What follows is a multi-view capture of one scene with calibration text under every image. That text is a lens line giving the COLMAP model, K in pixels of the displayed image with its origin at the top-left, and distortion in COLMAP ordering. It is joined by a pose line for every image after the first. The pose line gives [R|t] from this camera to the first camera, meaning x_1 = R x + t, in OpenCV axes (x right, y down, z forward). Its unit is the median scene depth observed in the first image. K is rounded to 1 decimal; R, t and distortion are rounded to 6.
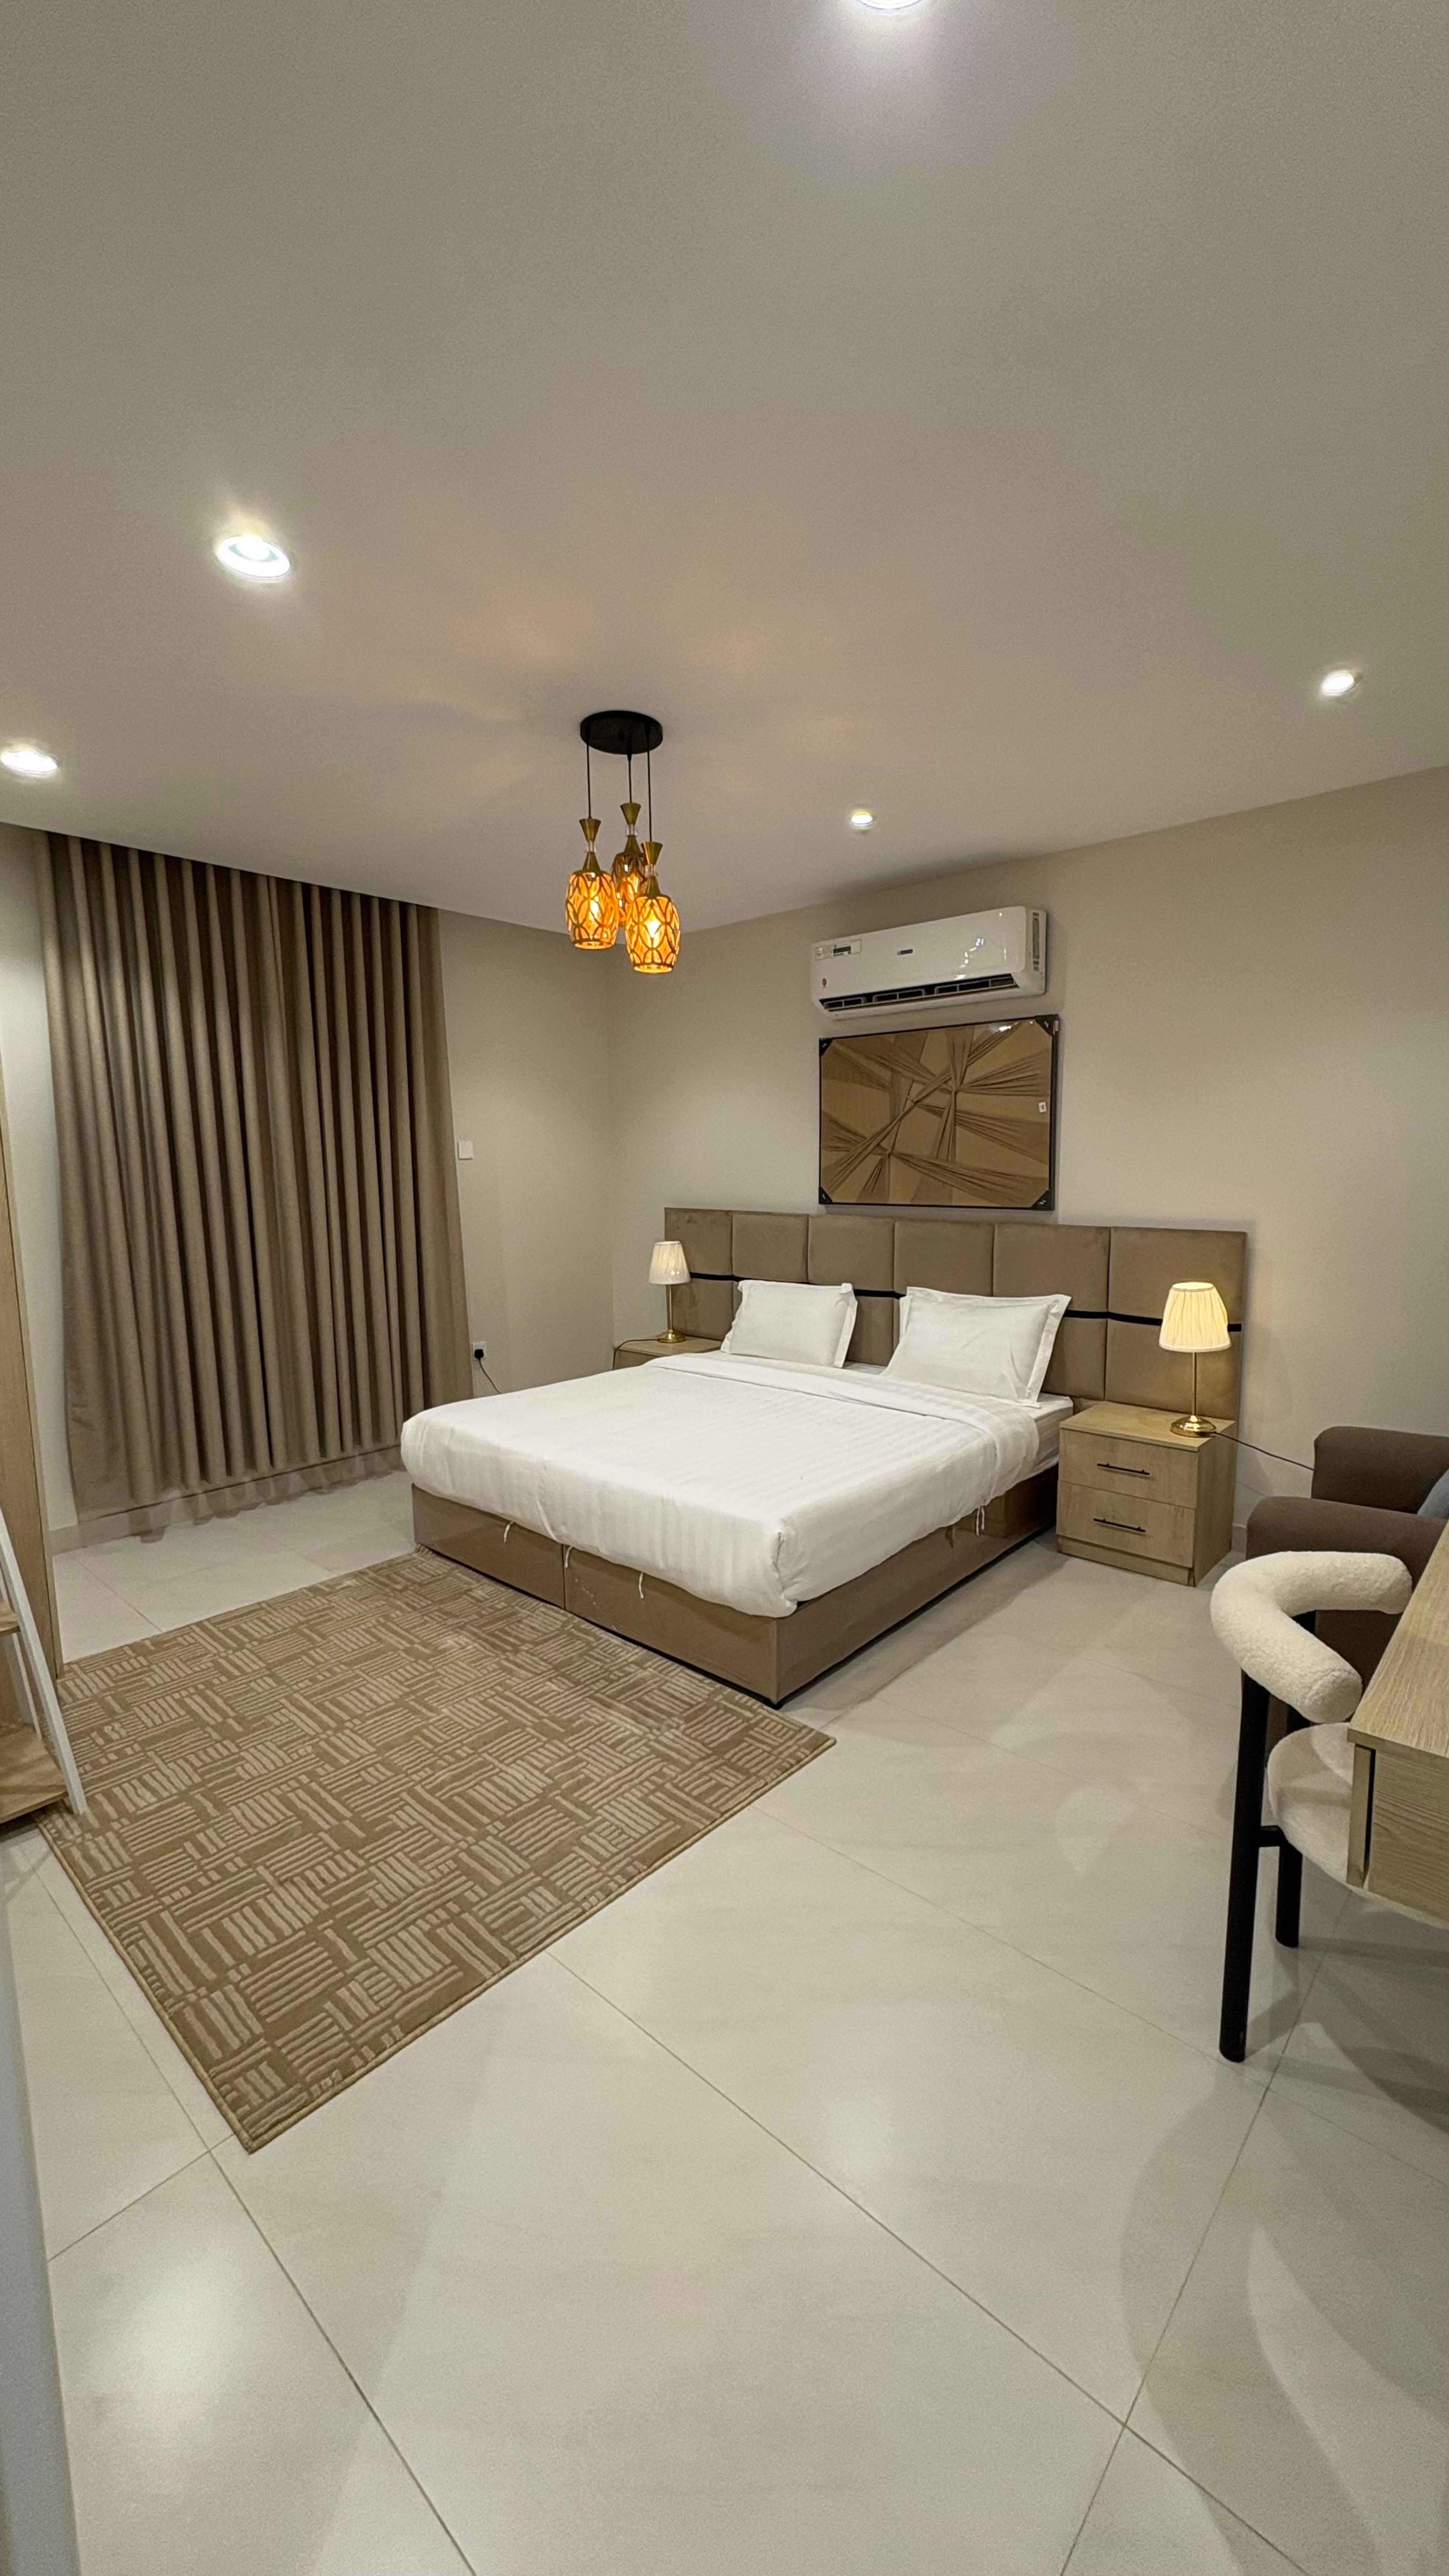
lens RADIAL K [[1017.3, 0, 718.7], [0, 1017.3, 1295.9], [0, 0, 1]] dist [-0.002648, -0.000082]
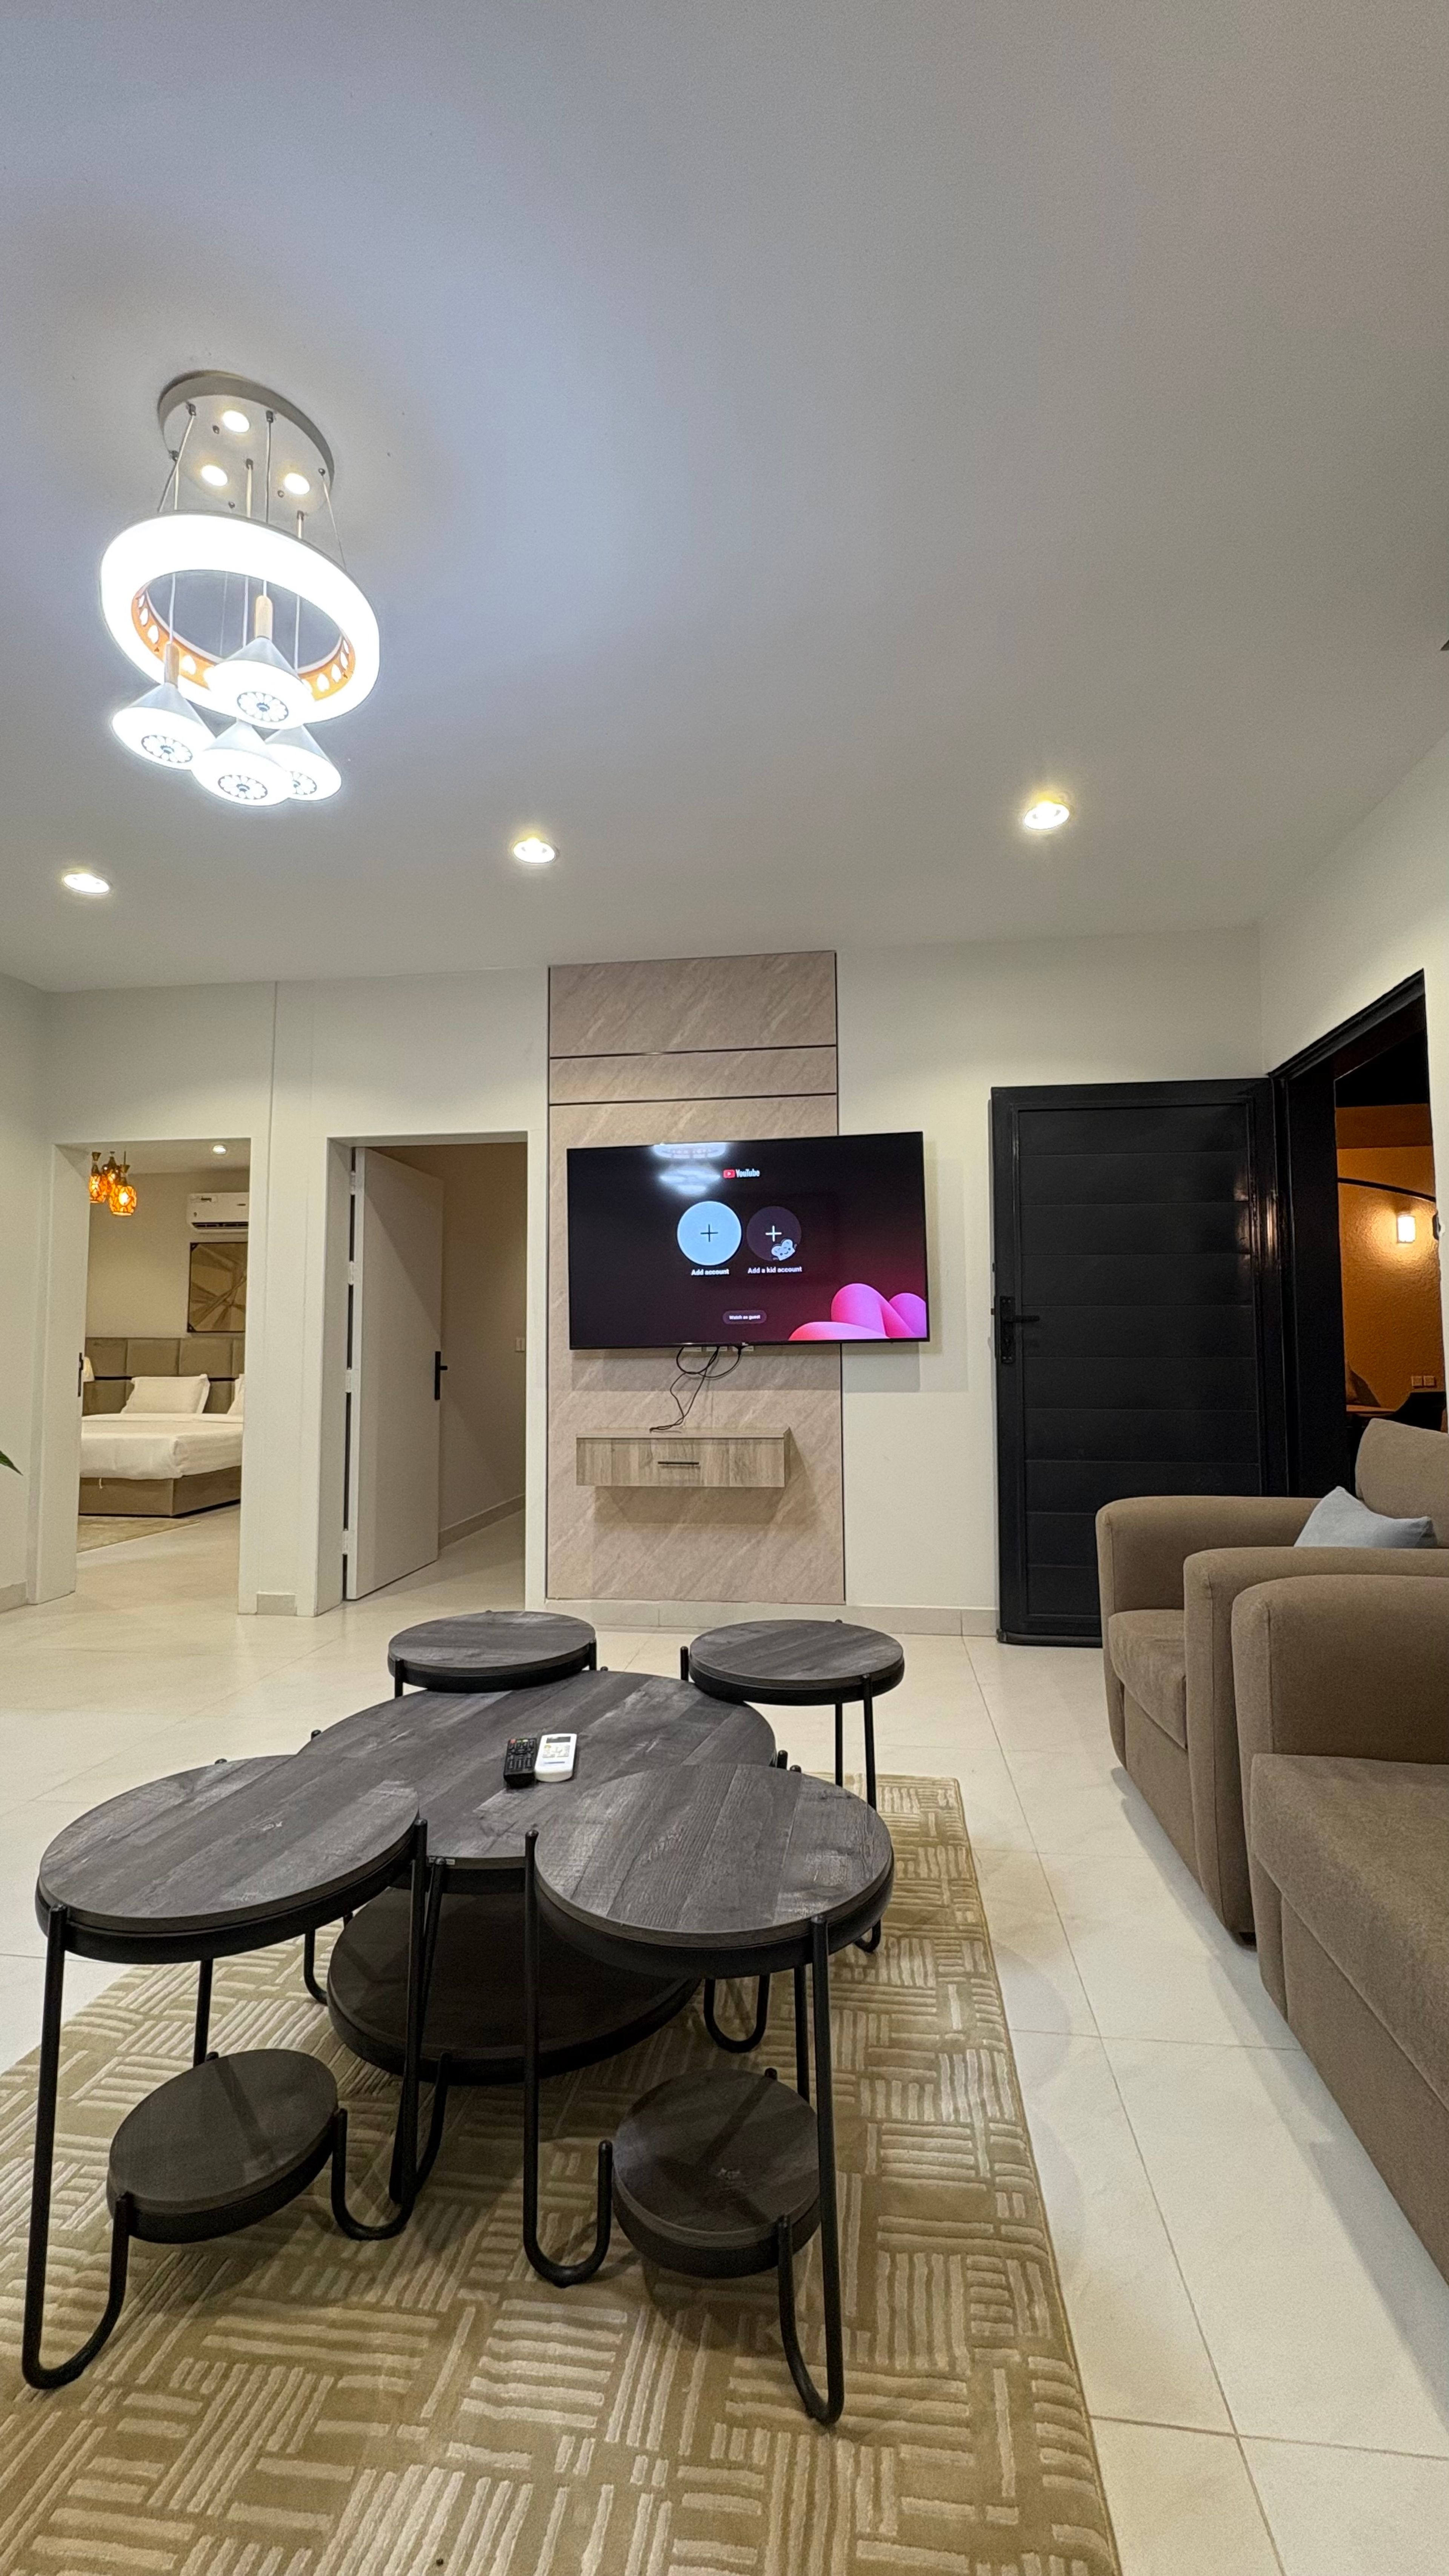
lens RADIAL K [[1017.3, 0, 730.6], [0, 1017.3, 1288.3], [0, 0, 1]] dist [-0.002648, -0.000082]
pose [[0.816919, 0.048982, 0.574668, -0.160577], [0.067749, 0.981339, -0.179954, 0.233720], [-0.572759, 0.185942, 0.798356, -1.046409]]
